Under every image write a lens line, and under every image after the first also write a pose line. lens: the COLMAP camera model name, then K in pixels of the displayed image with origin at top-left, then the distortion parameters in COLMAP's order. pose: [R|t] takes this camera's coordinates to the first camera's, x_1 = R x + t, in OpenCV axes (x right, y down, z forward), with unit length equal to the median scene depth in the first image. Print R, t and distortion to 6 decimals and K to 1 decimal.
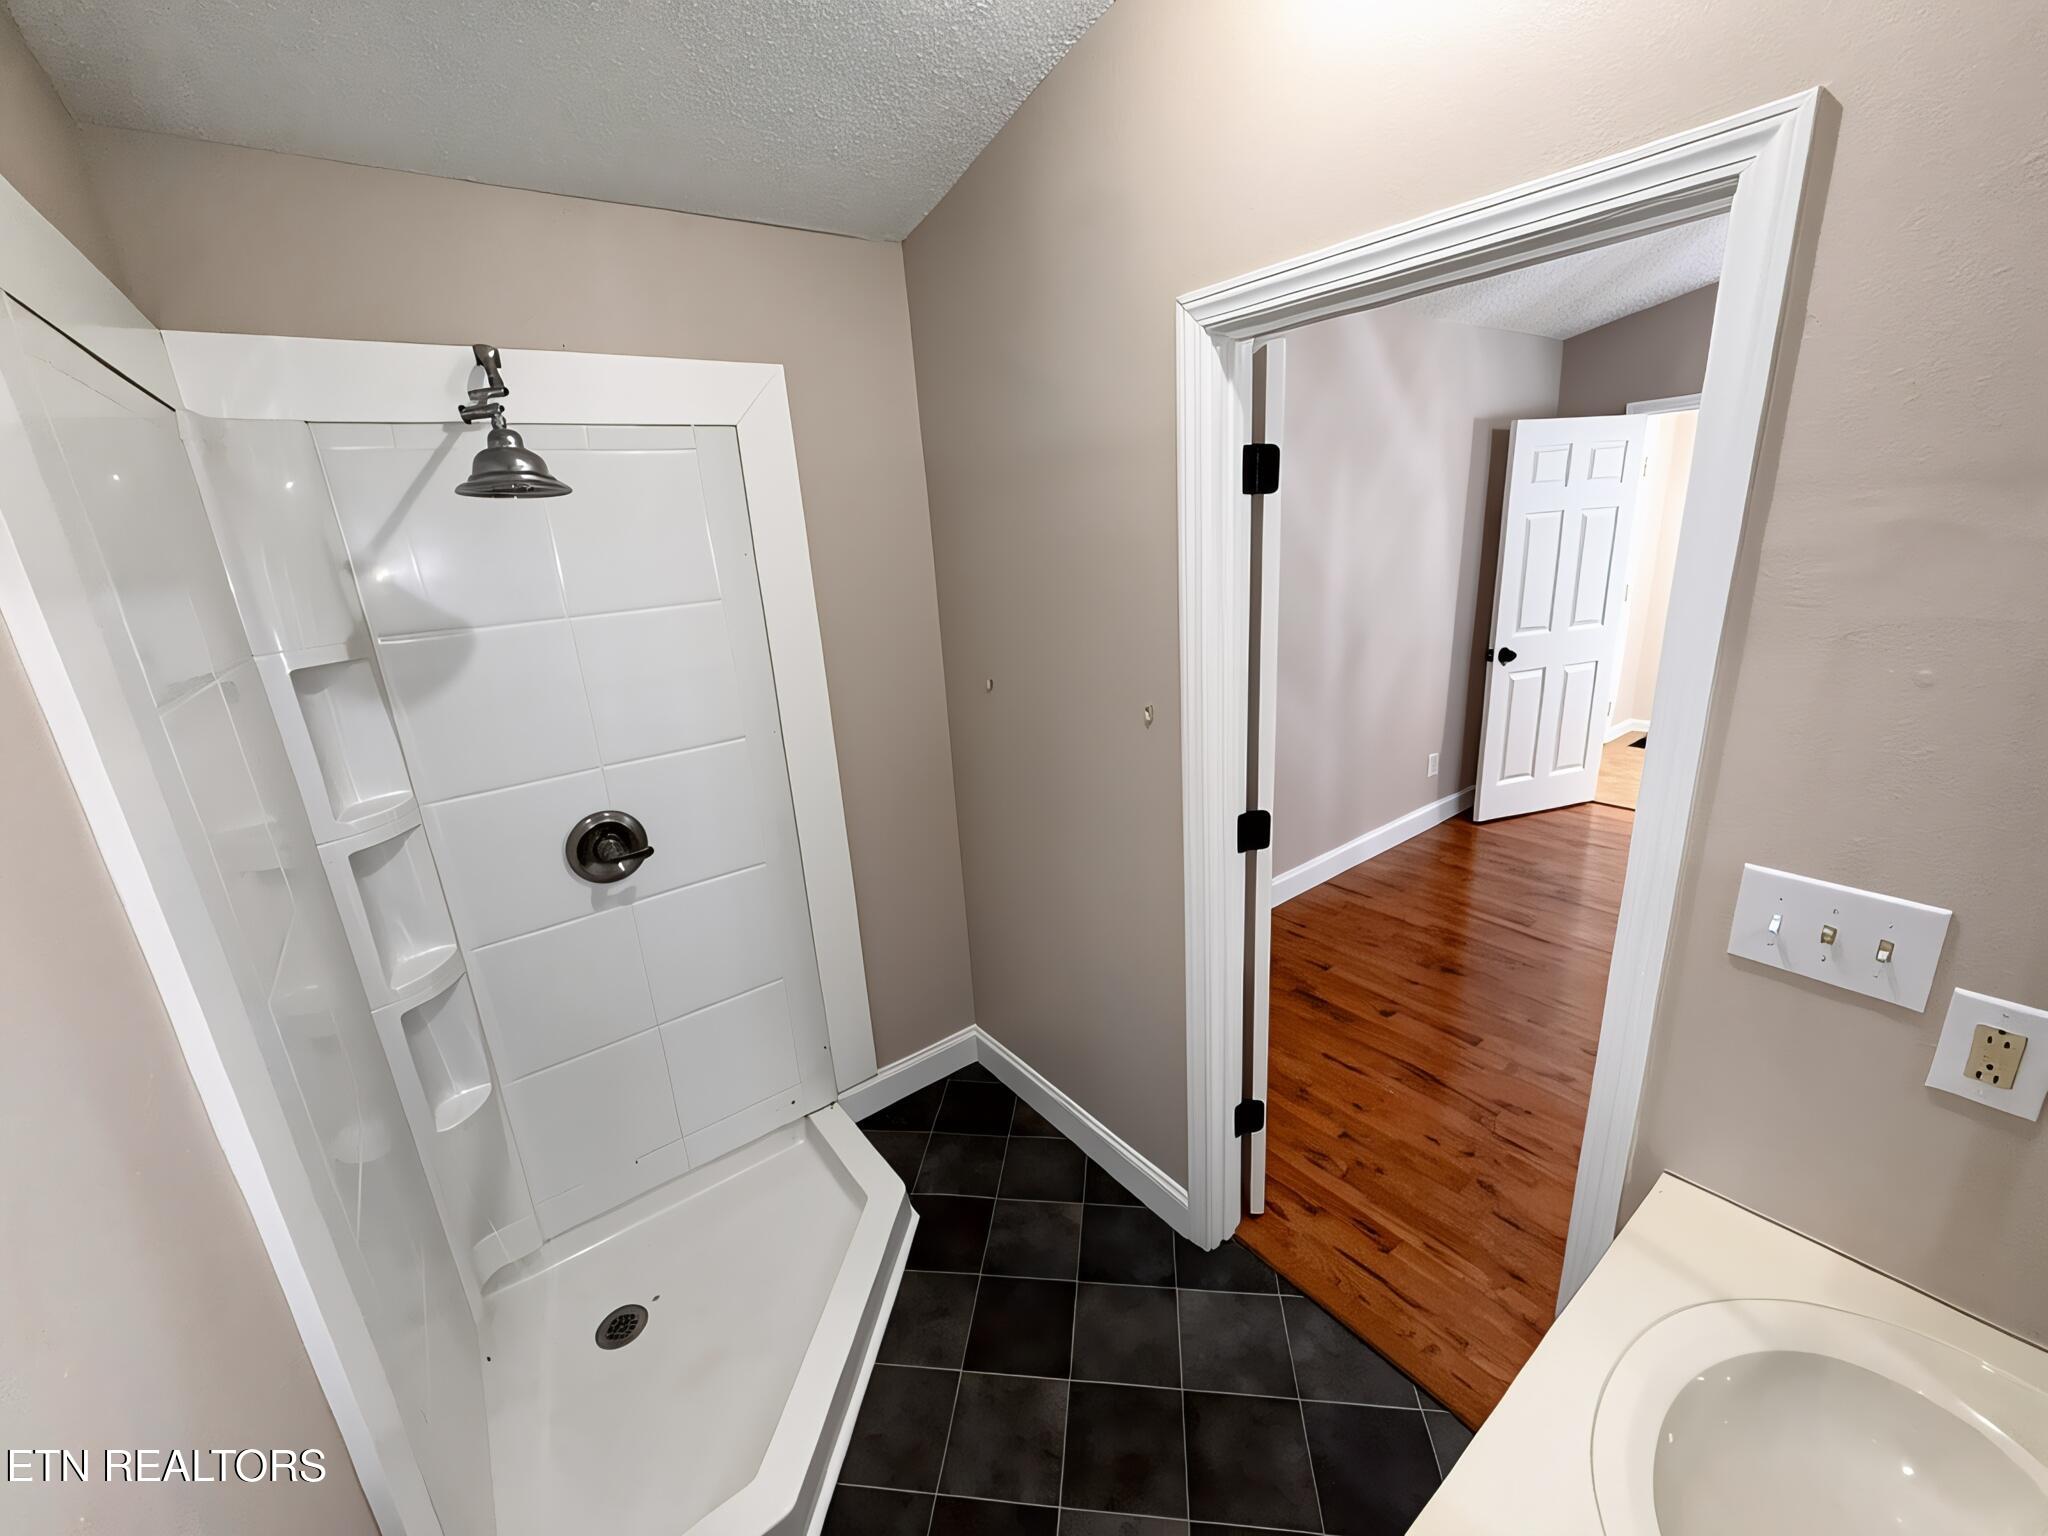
lens RADIAL K [[820.4, 0, 1019.2], [0, 820.4, 766.4], [0, 0, 1]] dist [-0.001757, -0.000415]
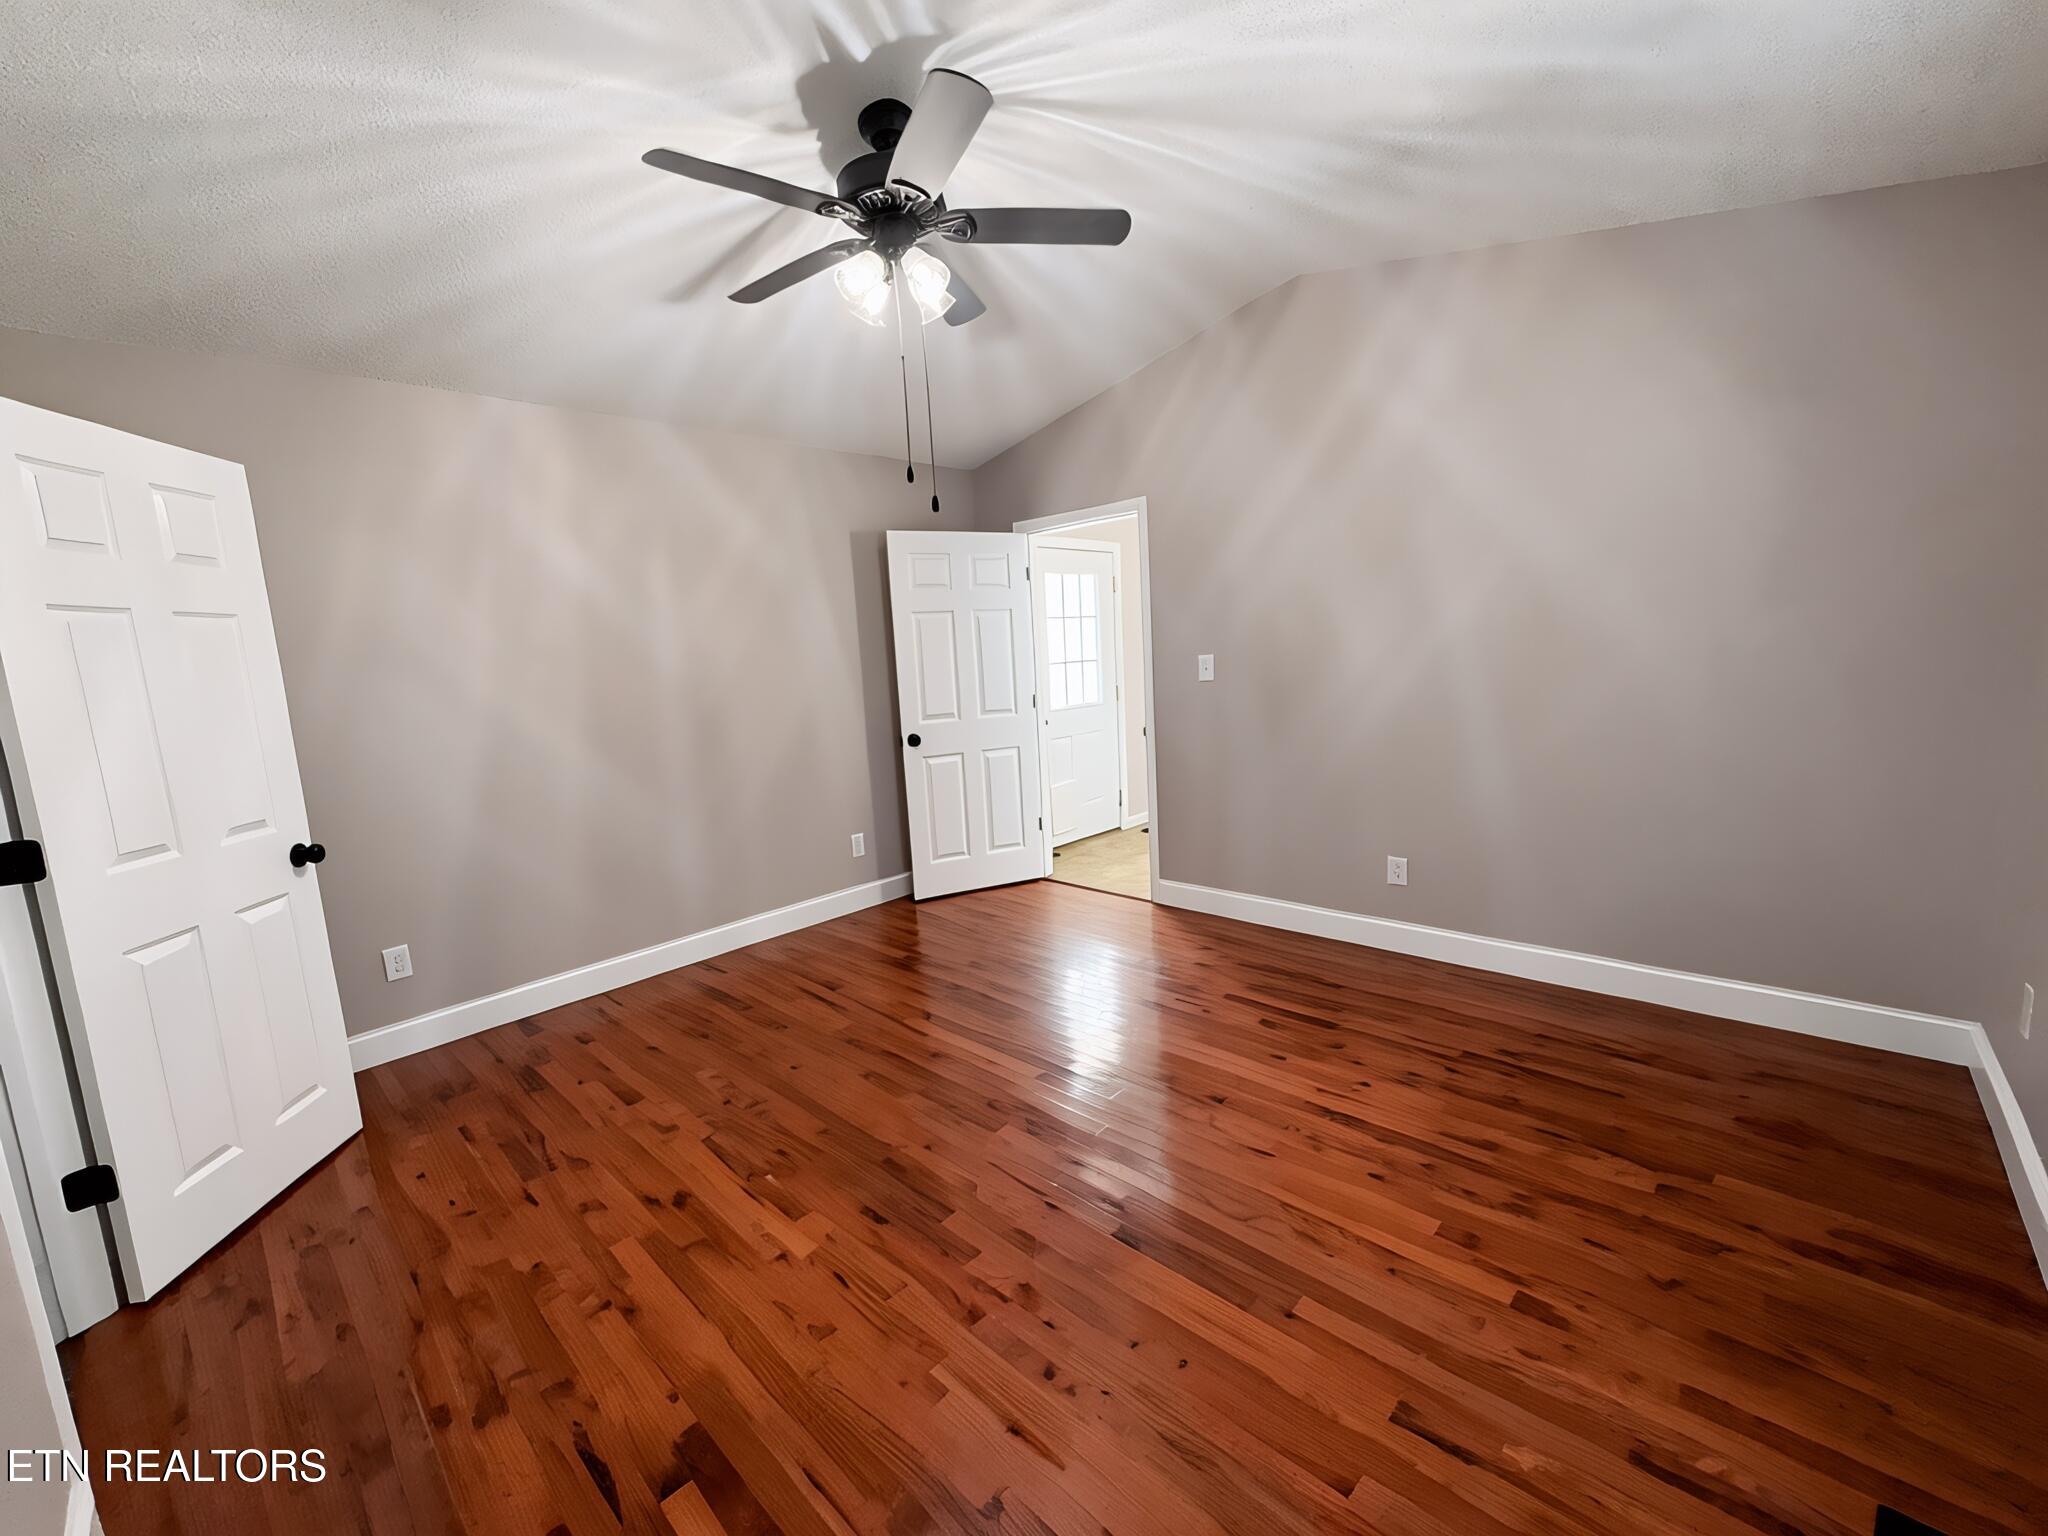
lens RADIAL K [[817.7, 0, 1017.3], [0, 817.7, 765.4], [0, 0, 1]] dist [0.000483, -0.000018]
pose [[0.986059, -0.013243, 0.165870, 0.918334], [0.039613, 0.986851, -0.156704, 0.117682], [-0.161613, 0.161089, 0.973618, -0.105037]]
